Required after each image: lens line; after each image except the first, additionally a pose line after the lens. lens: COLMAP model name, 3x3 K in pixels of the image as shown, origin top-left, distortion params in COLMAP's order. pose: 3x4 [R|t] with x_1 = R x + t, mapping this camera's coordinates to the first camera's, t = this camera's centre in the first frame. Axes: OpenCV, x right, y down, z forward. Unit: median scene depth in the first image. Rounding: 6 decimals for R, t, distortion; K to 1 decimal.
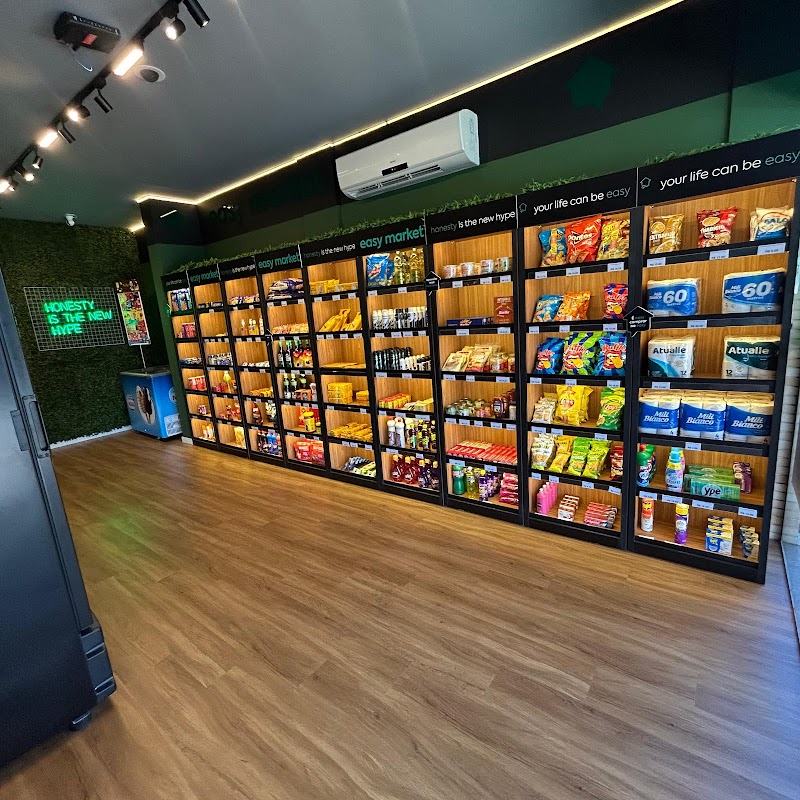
lens RADIAL K [[429.5, 0, 400.0], [0, 429.5, 400.0], [0, 0, 1]] dist [-0.006333, 0.002030]
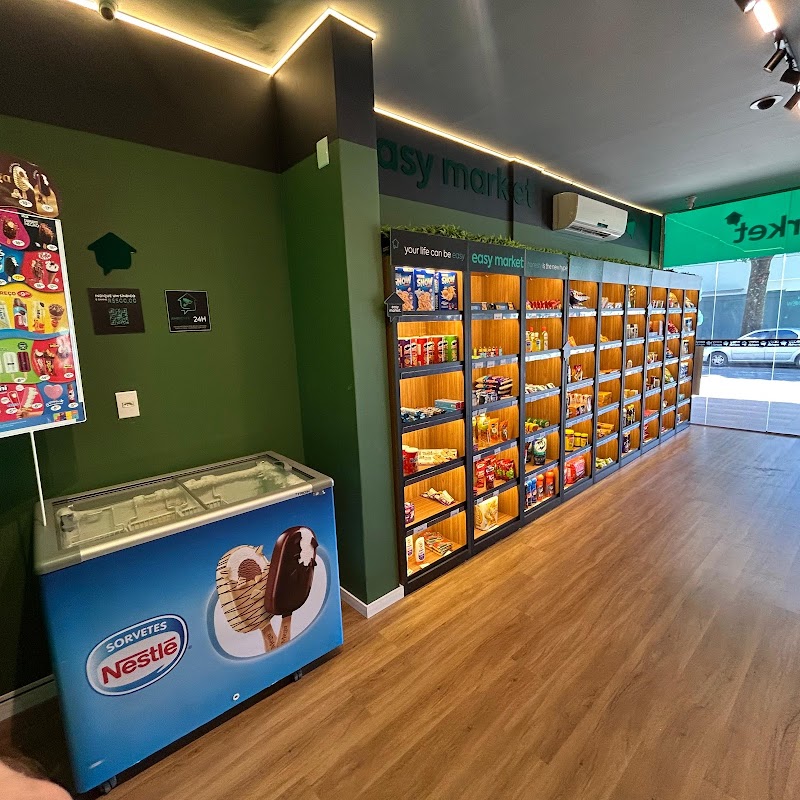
lens RADIAL K [[429.5, 0, 400.0], [0, 429.5, 400.0], [0, 0, 1]] dist [-0.006333, 0.002030]
pose [[0.204459, -0.096046, 0.974152, -1.150373], [0.231861, 0.971606, 0.047131, -0.159073], [-0.951019, 0.216232, 0.220923, 1.075966]]
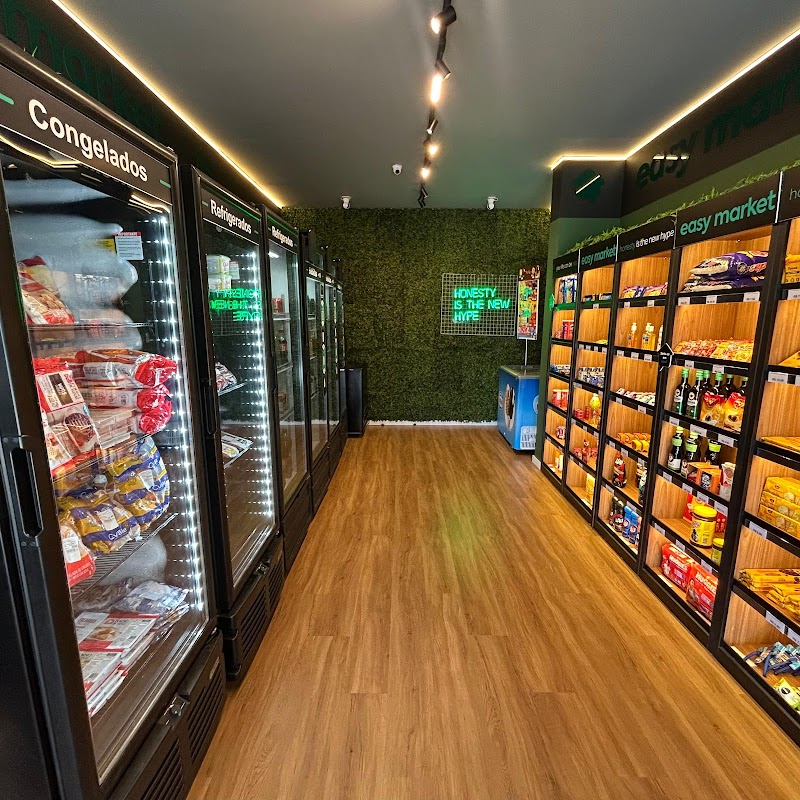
lens RADIAL K [[429.5, 0, 400.0], [0, 429.5, 400.0], [0, 0, 1]] dist [-0.006333, 0.002030]
pose [[0.594636, 0.227617, -0.771102, -0.059017], [-0.218113, 0.968791, 0.117774, -0.076399], [0.773844, 0.098155, 0.625724, 0.350386]]
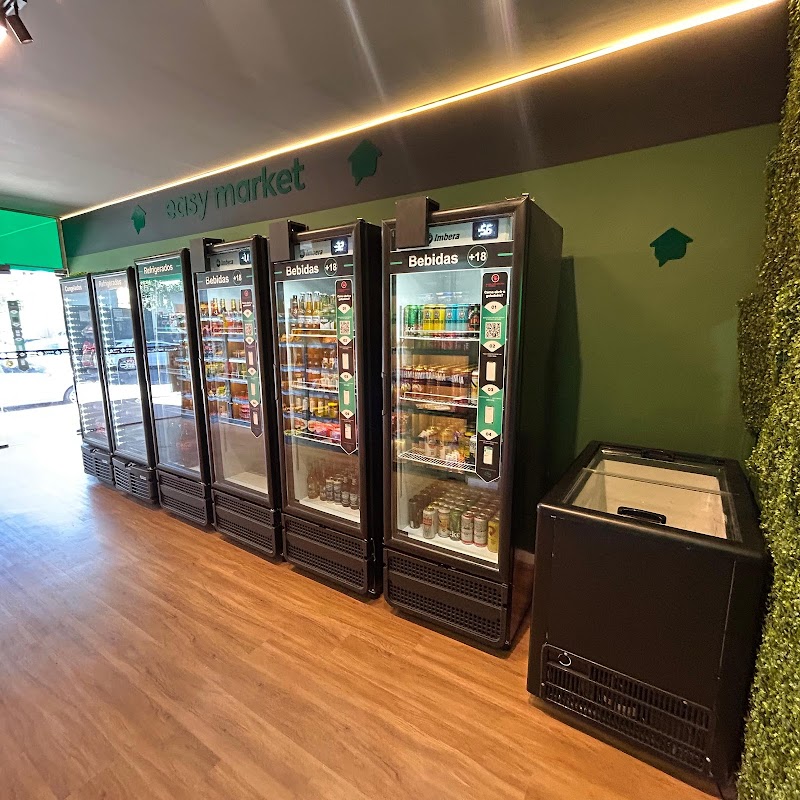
lens RADIAL K [[429.5, 0, 400.0], [0, 429.5, 400.0], [0, 0, 1]] dist [-0.006333, 0.002030]
pose [[-0.994036, 0.094394, -0.054601, -0.970088], [0.065627, 0.917718, 0.391775, -0.235988], [0.087090, 0.385855, -0.918440, 1.334450]]
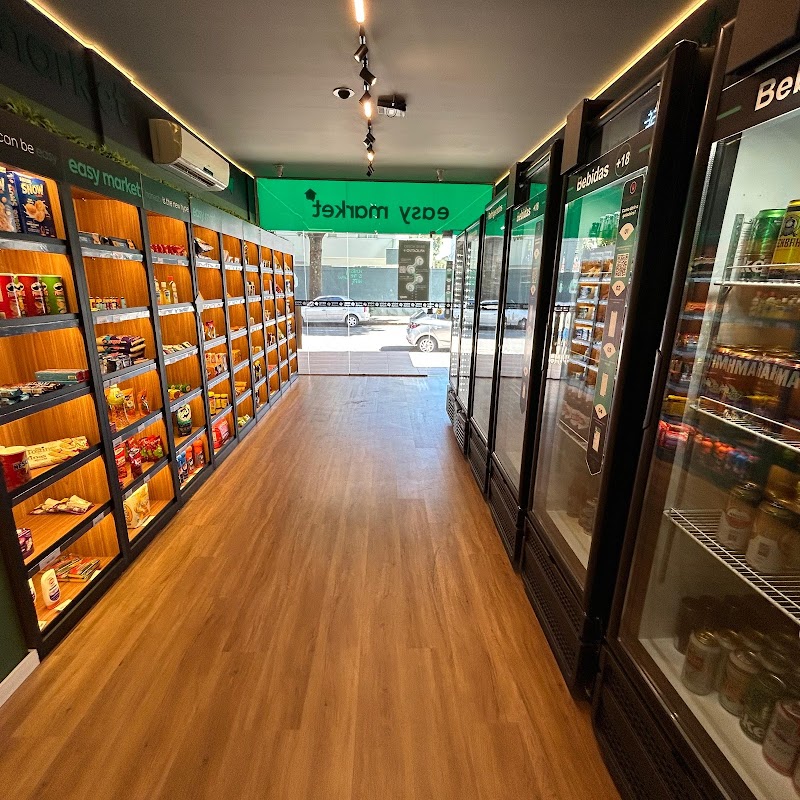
lens RADIAL K [[429.5, 0, 400.0], [0, 429.5, 400.0], [0, 0, 1]] dist [-0.006333, 0.002030]
pose [[-0.626103, -0.138250, 0.767387, -1.085480], [0.195184, 0.925037, 0.325900, -0.159626], [-0.754916, 0.353828, -0.552184, 1.138154]]
